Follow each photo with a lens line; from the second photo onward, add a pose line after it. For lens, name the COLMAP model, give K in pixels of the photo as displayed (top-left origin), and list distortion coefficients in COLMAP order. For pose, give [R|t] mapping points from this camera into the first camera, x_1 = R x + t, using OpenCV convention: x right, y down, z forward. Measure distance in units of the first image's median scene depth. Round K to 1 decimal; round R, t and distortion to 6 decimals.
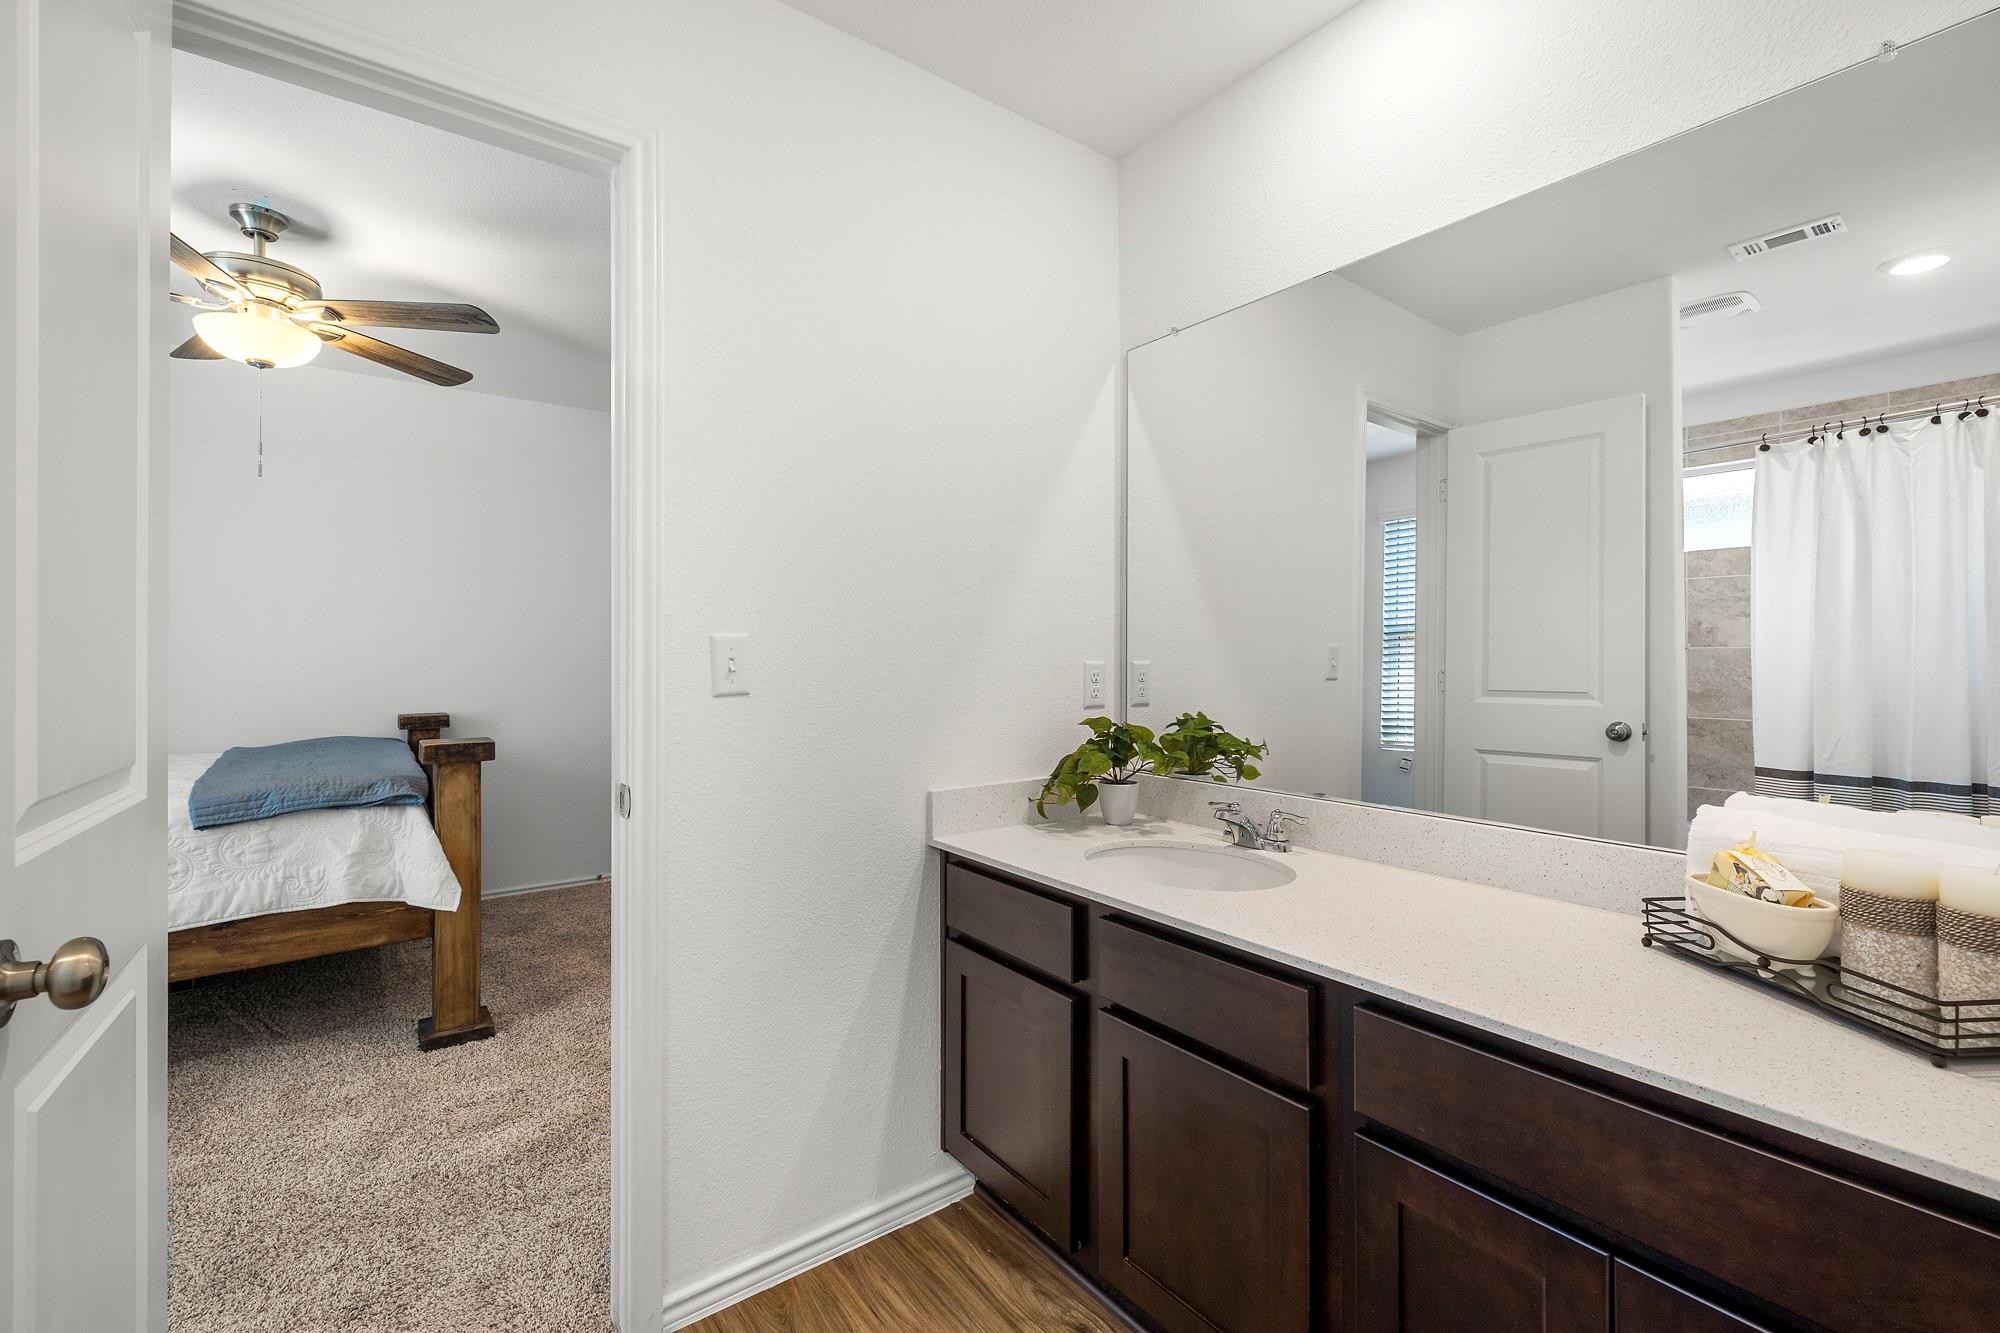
lens RADIAL K [[852.7, 0, 990.8], [0, 852.7, 646.5], [0, 0, 1]] dist [-0.001050, 0.000111]
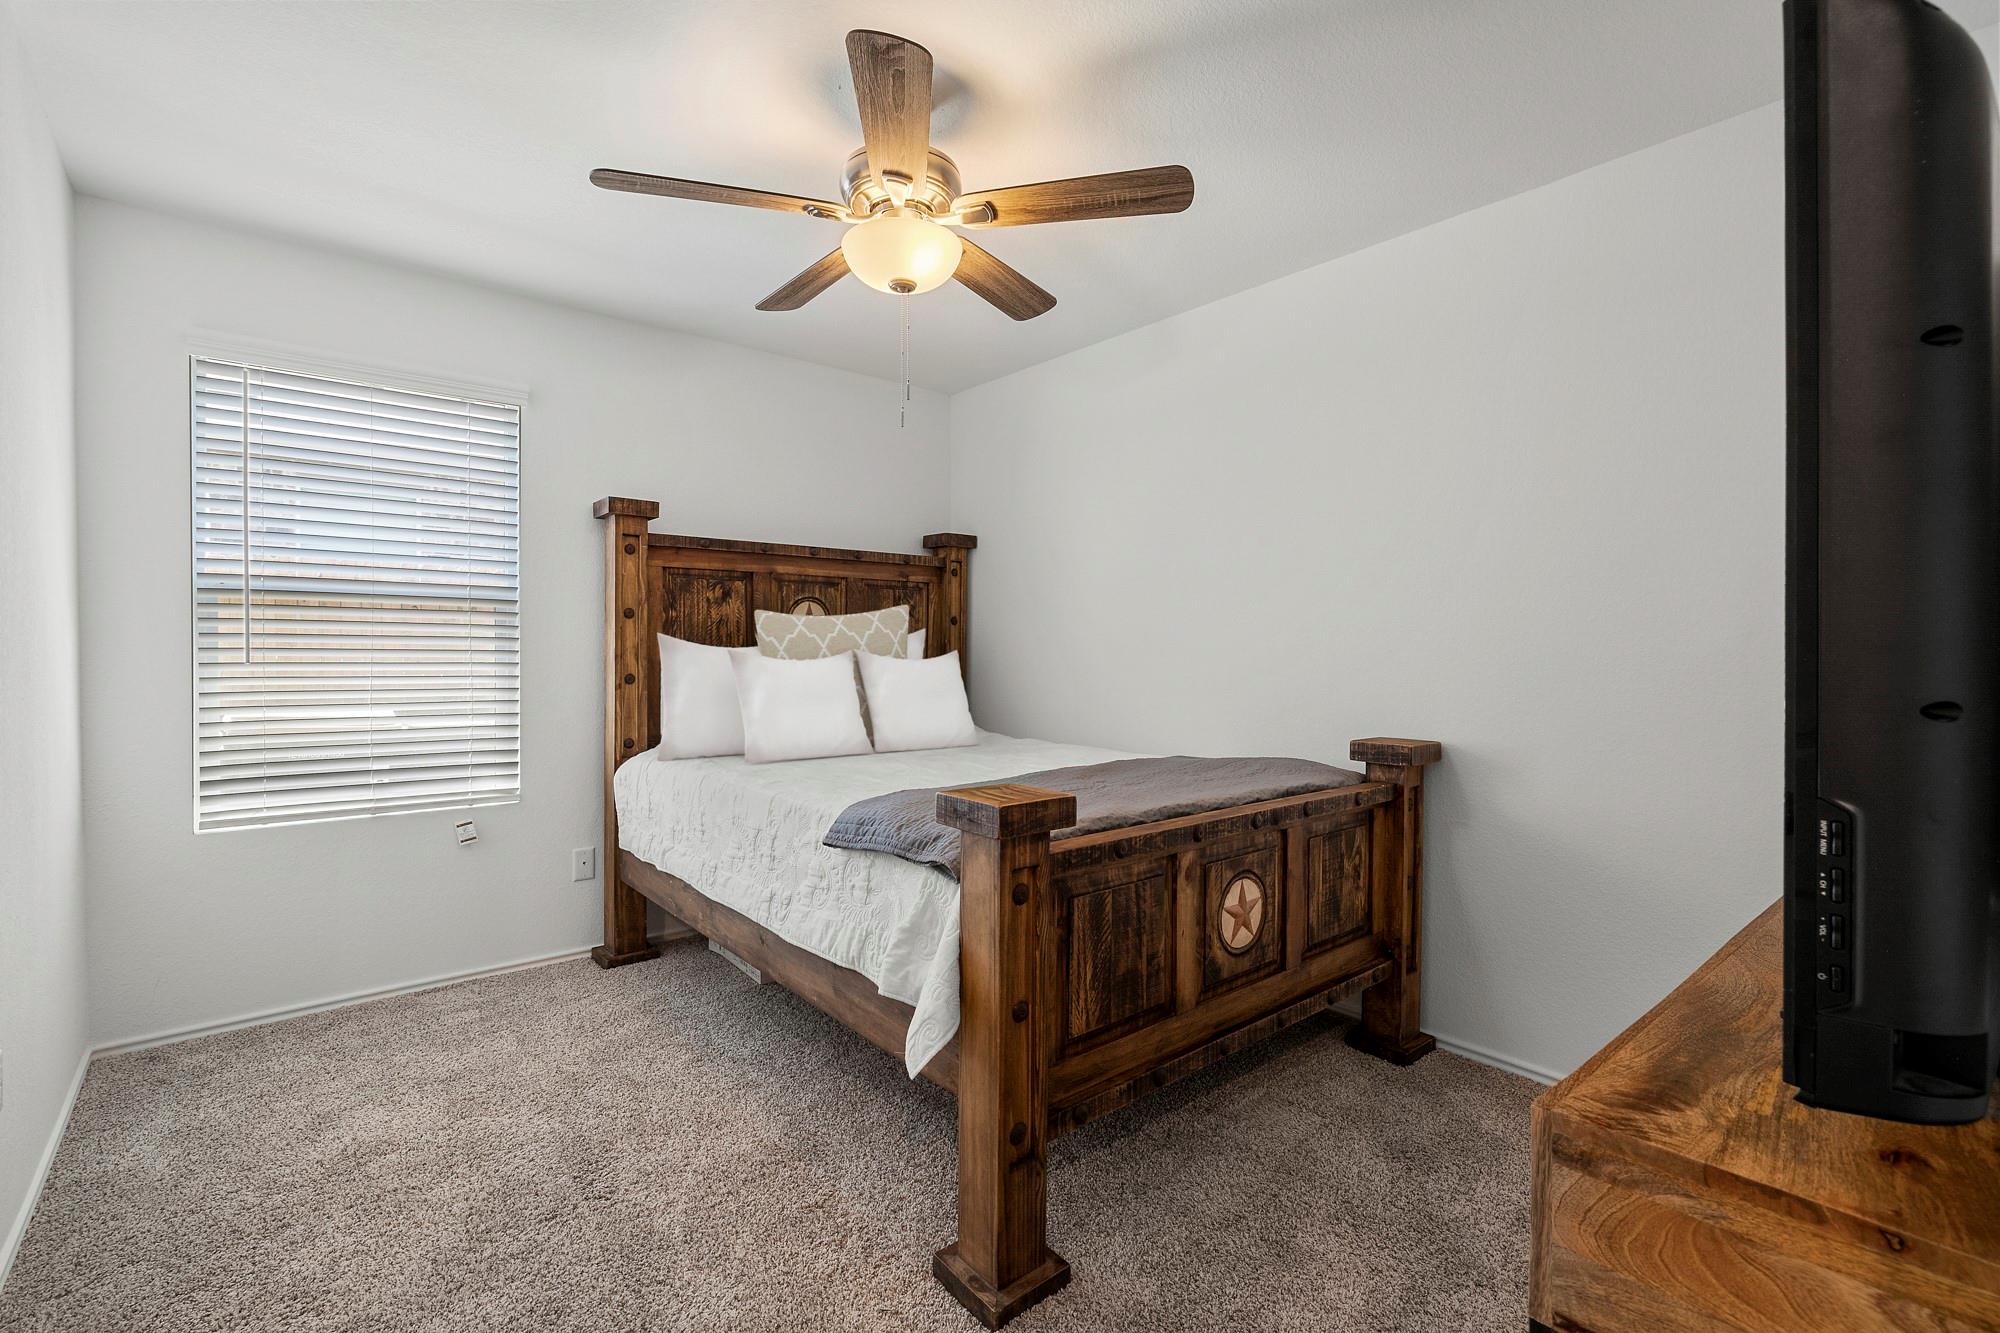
lens RADIAL K [[884.1, 0, 999.2], [0, 884.1, 656.2], [0, 0, 1]] dist [-0.000577, -0.000026]
pose [[0.059506, 0.013922, -0.998131, -0.011989], [0.000466, 0.999902, 0.013975, 0.006343], [0.998228, -0.001296, 0.059493, 1.039985]]
